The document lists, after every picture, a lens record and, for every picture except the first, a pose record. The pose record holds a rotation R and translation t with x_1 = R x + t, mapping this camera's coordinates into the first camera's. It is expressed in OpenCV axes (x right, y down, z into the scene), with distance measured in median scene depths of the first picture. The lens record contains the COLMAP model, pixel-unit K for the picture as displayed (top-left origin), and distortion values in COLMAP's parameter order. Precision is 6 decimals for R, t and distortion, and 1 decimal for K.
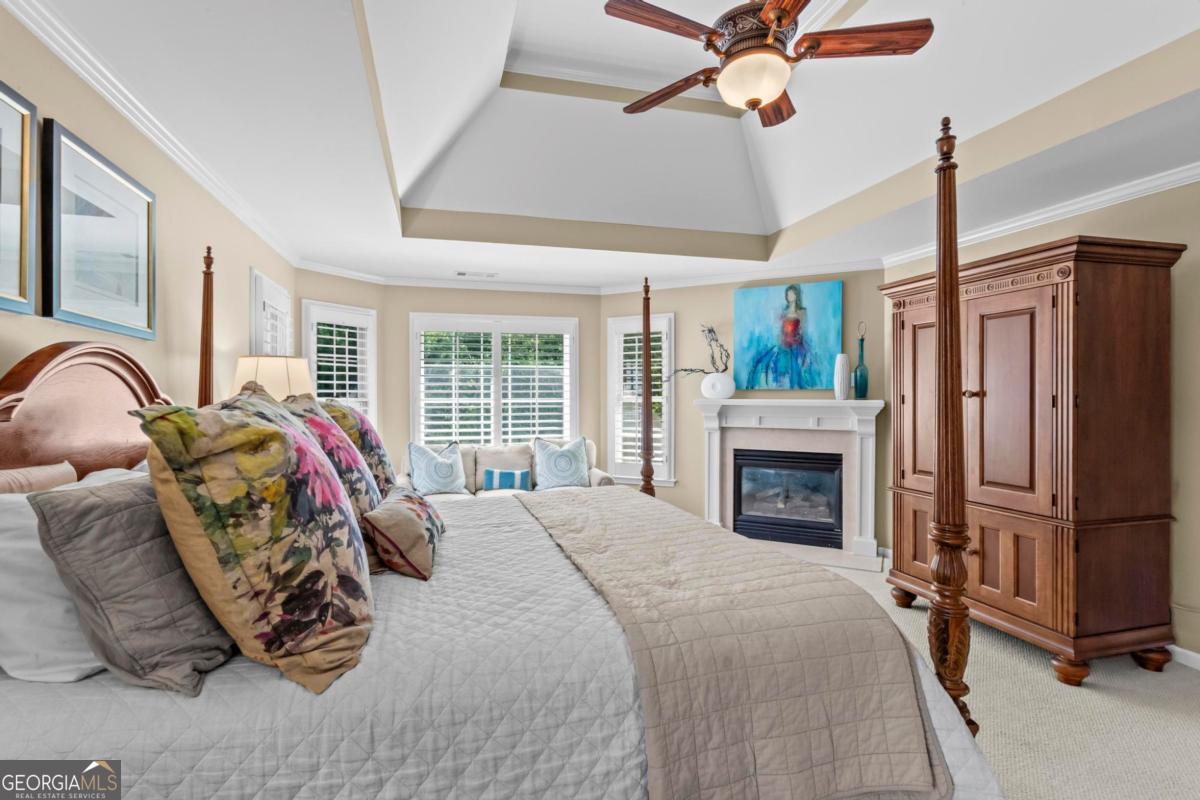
lens RADIAL K [[572.0, 0, 587.6], [0, 572.0, 390.6], [0, 0, 1]] dist [0.001138, 0.000855]
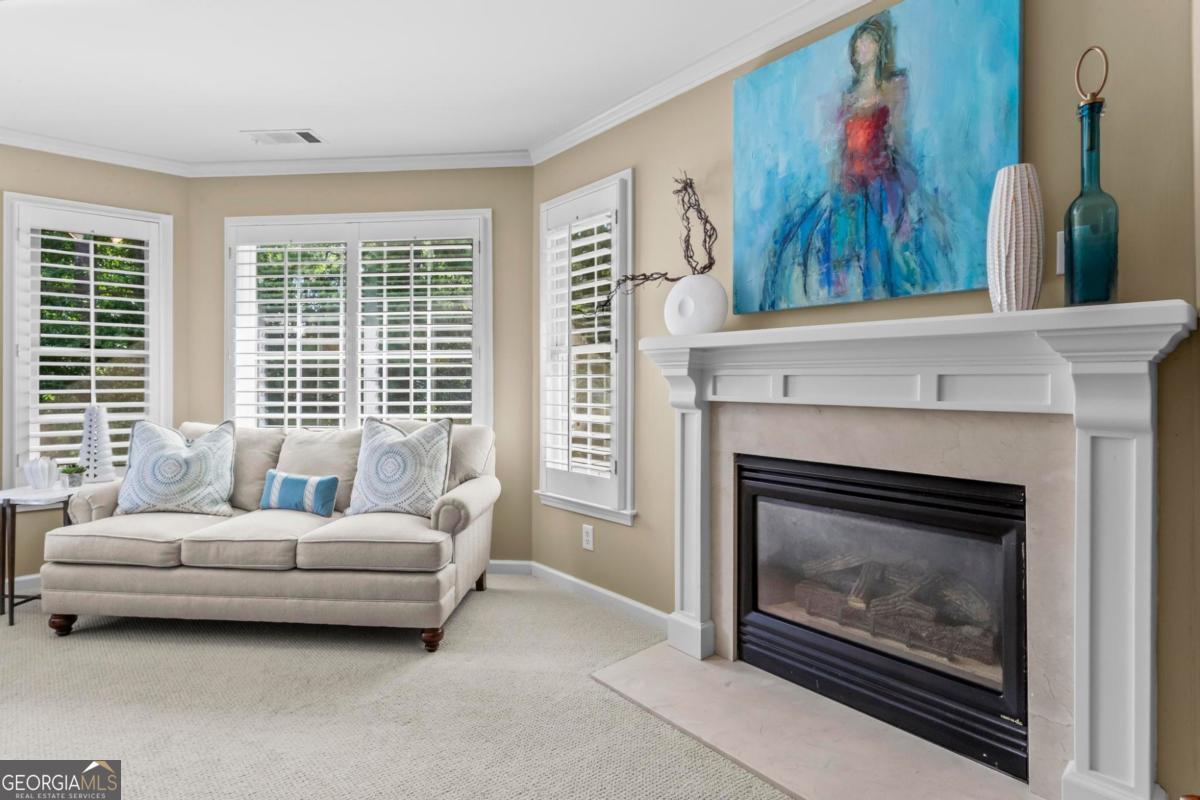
lens RADIAL K [[577.6, 0, 580.7], [0, 577.6, 373.0], [0, 0, 1]] dist [0.002820, 0.000393]
pose [[0.936377, -0.005316, -0.350956, 0.309672], [0.003277, 0.999974, -0.006404, 0.045903], [0.350981, 0.004846, 0.936370, 0.576936]]
